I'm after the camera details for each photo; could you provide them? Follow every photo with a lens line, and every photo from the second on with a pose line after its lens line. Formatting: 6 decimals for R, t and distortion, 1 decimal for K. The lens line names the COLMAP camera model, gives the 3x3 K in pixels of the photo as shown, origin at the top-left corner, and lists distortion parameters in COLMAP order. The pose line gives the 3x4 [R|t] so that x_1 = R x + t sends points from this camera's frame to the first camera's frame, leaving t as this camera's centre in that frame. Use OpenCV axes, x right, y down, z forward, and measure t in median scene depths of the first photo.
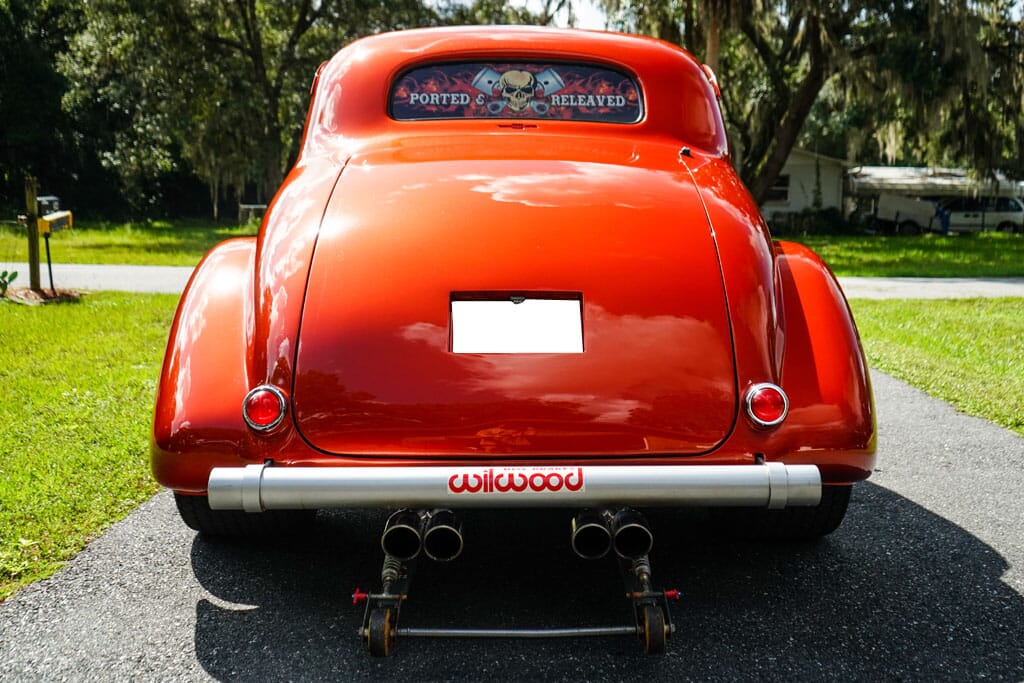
lens RADIAL K [[1106.6, 0, 616.4], [0, 1106.6, 373.1], [0, 0, 1]] dist [-0.009631, -0.009198]
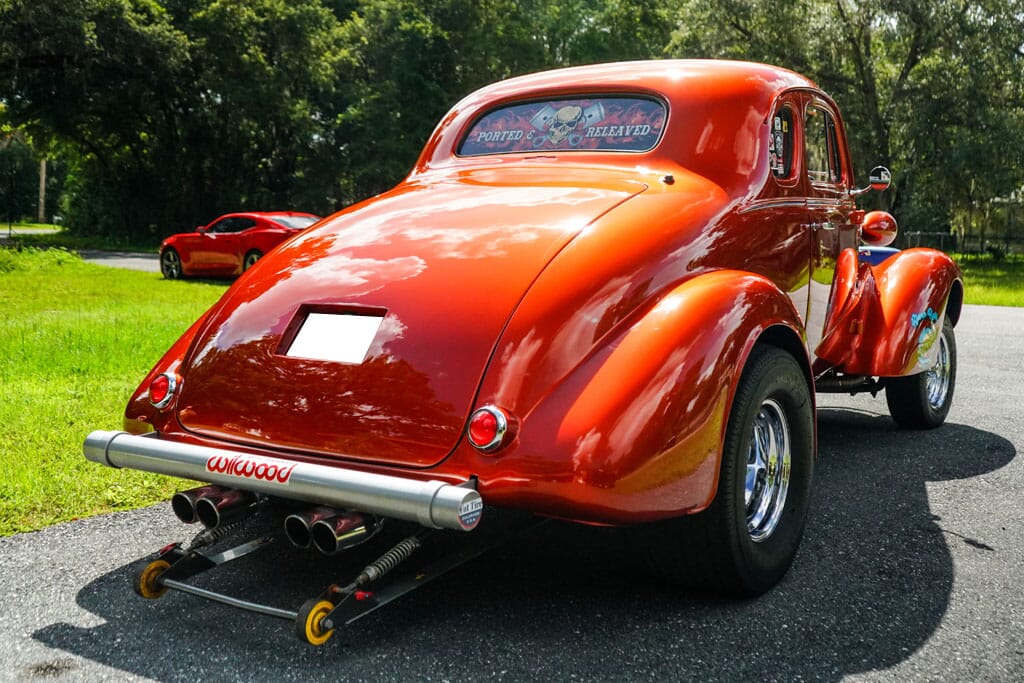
lens RADIAL K [[1086.5, 0, 469.9], [0, 1086.5, 314.5], [0, 0, 1]] dist [-0.003937, 0.007609]
pose [[0.825763, 0.045644, -0.562168, 0.435708], [-0.088711, 0.994825, -0.049533, -0.015246], [0.556998, 0.090773, 0.825538, 0.108266]]
